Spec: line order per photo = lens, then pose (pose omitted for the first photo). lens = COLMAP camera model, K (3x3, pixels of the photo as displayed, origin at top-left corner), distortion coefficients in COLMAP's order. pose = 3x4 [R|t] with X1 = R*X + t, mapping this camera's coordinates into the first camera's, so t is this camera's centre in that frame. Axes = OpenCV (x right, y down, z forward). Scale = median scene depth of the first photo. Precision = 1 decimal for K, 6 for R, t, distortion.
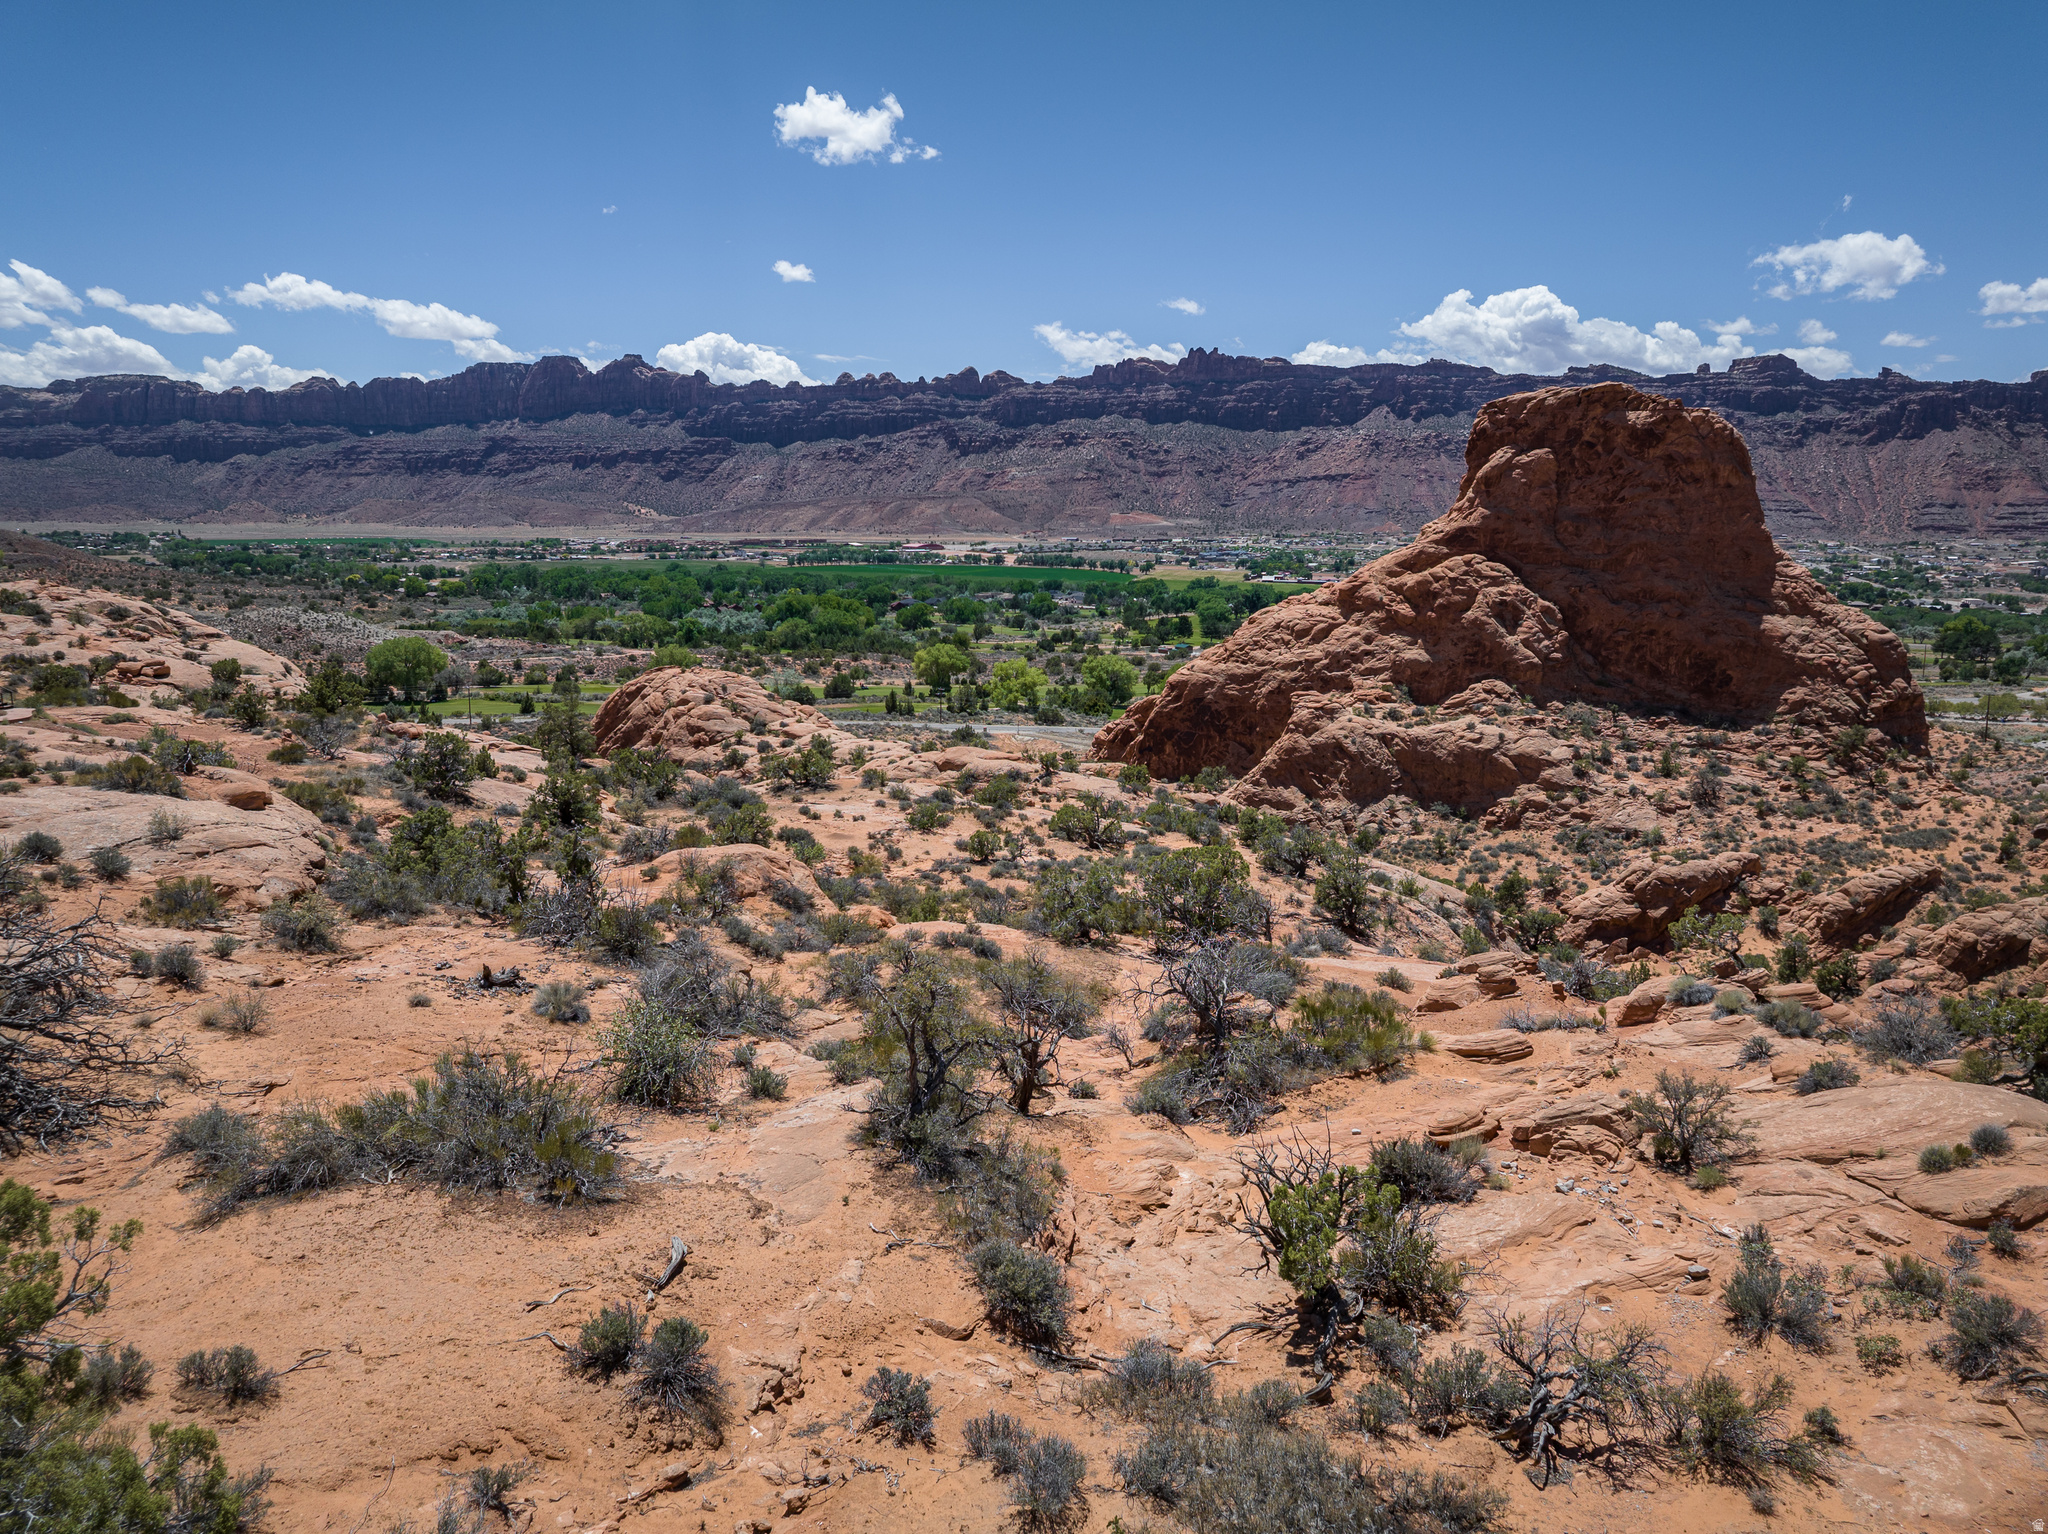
lens RADIAL K [[1446.1, 0, 1019.7], [0, 1446.1, 769.6], [0, 0, 1]] dist [-0.044329, 0.011097]
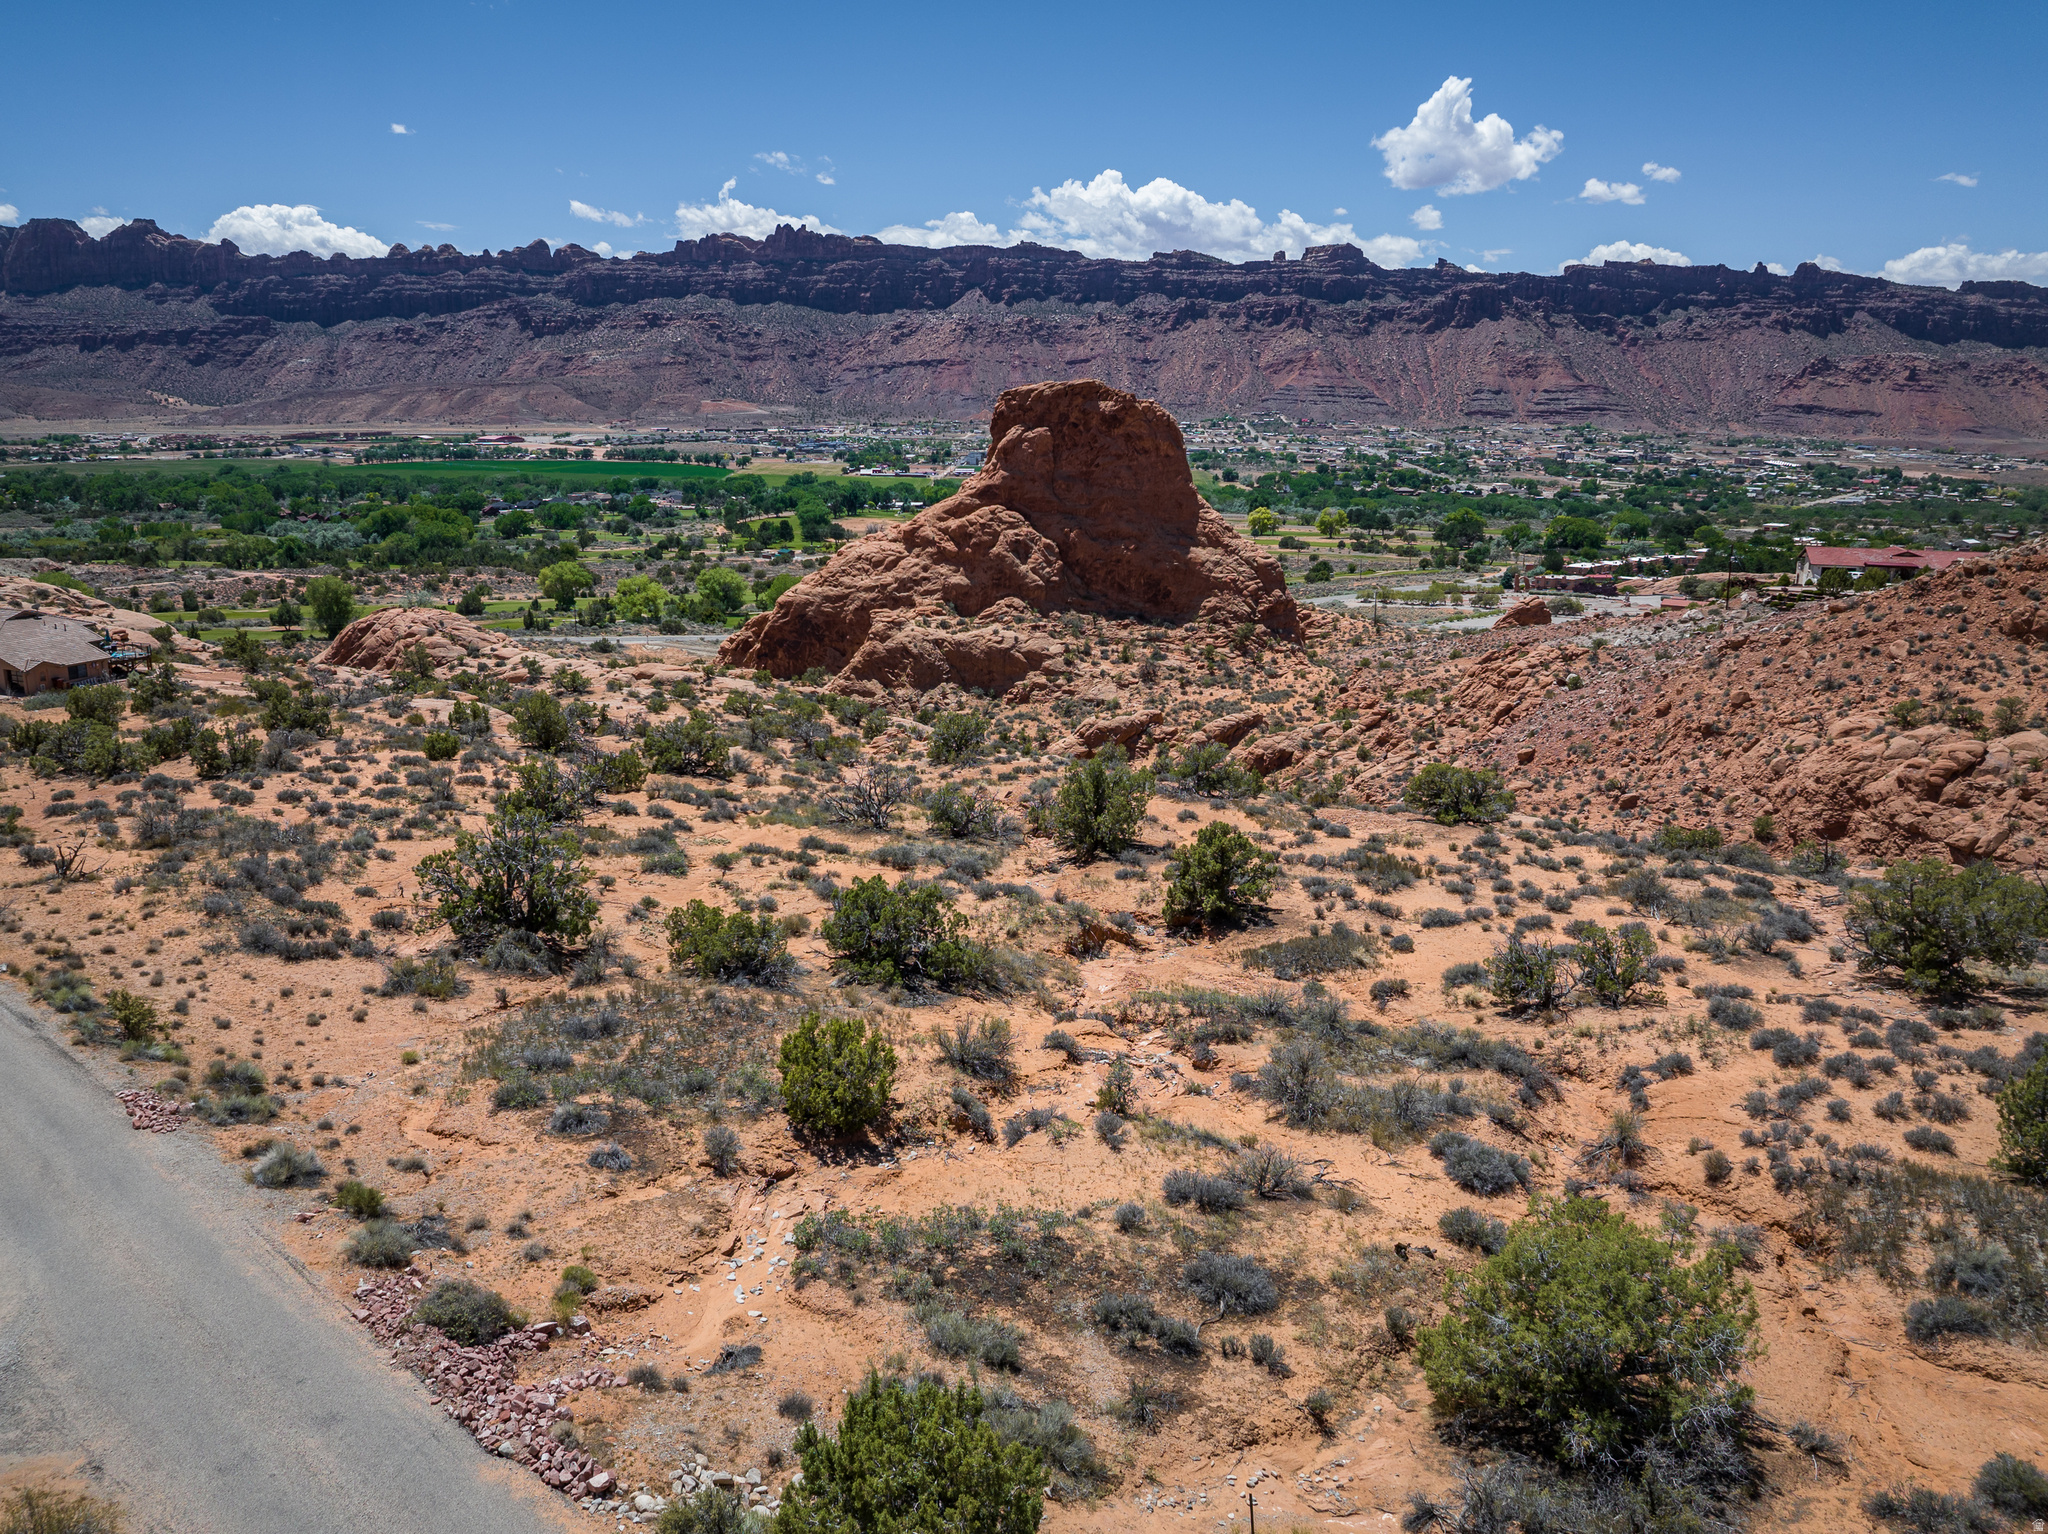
lens RADIAL K [[1508.7, 0, 973.4], [0, 1508.7, 772.5], [0, 0, 1]] dist [-0.028232, -0.020407]
pose [[0.972054, -0.055933, 0.227998, -0.016188], [0.039620, 0.996358, 0.075511, -0.001584], [-0.231391, -0.064367, 0.970729, -0.135934]]
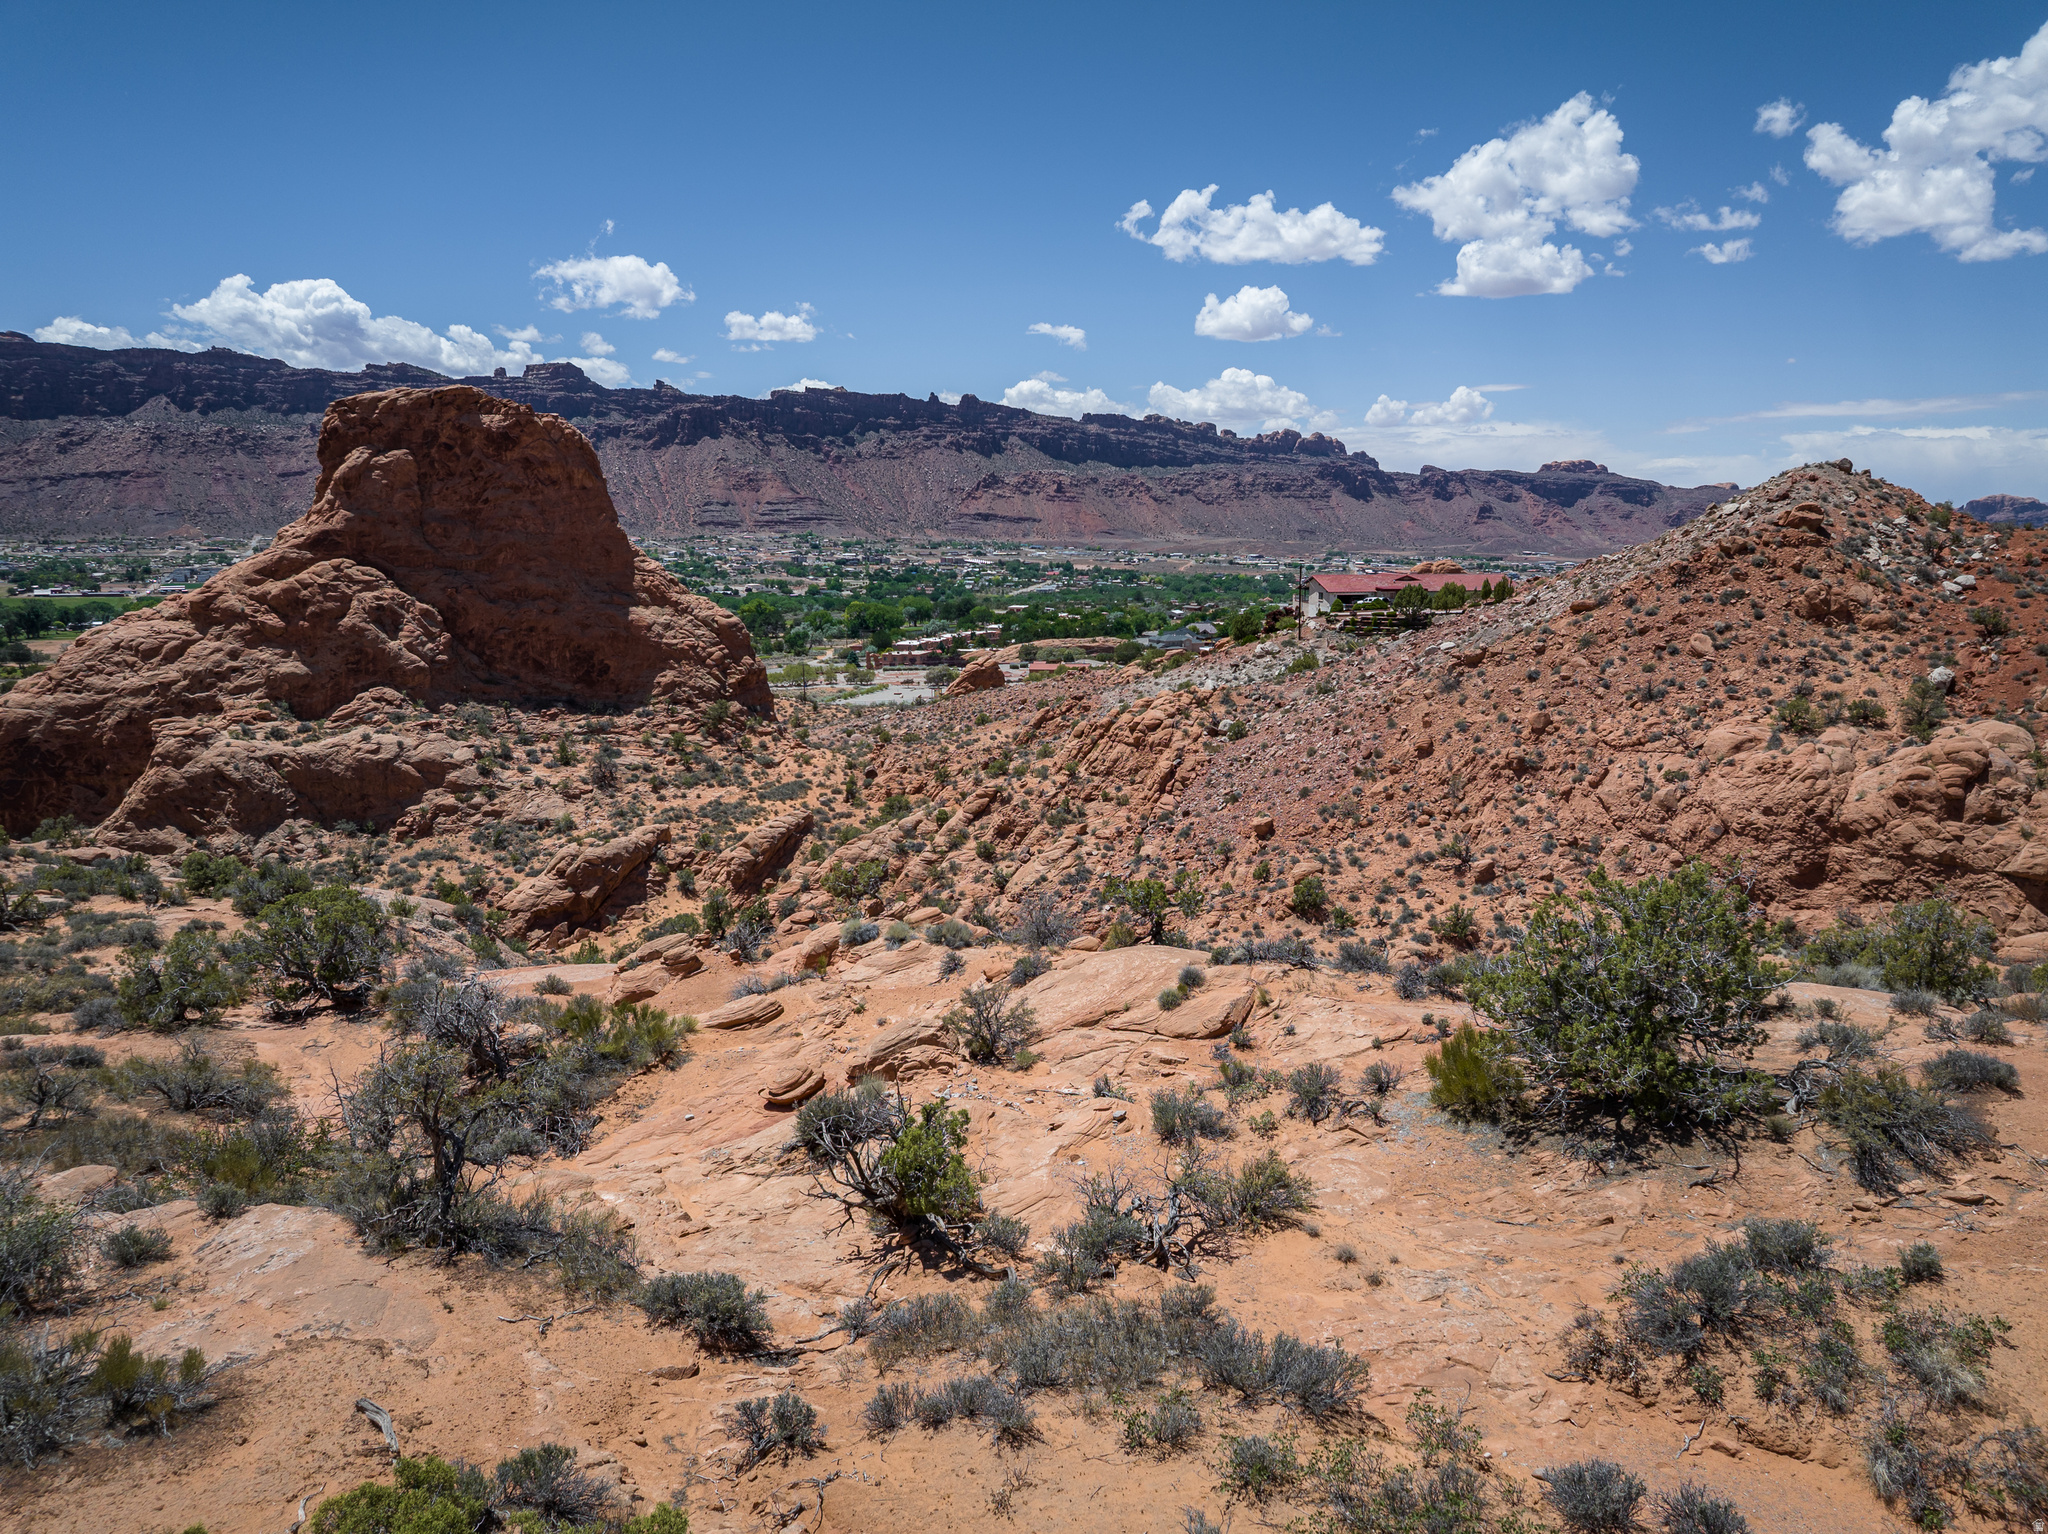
lens RADIAL K [[1446.1, 0, 1021.2], [0, 1446.1, 766.7], [0, 0, 1]] dist [-0.044329, 0.011097]
pose [[0.714965, -0.118536, 0.689039, -0.011215], [0.119629, 0.991730, 0.046478, -0.000859], [-0.688850, 0.049199, 0.723232, 0.002332]]
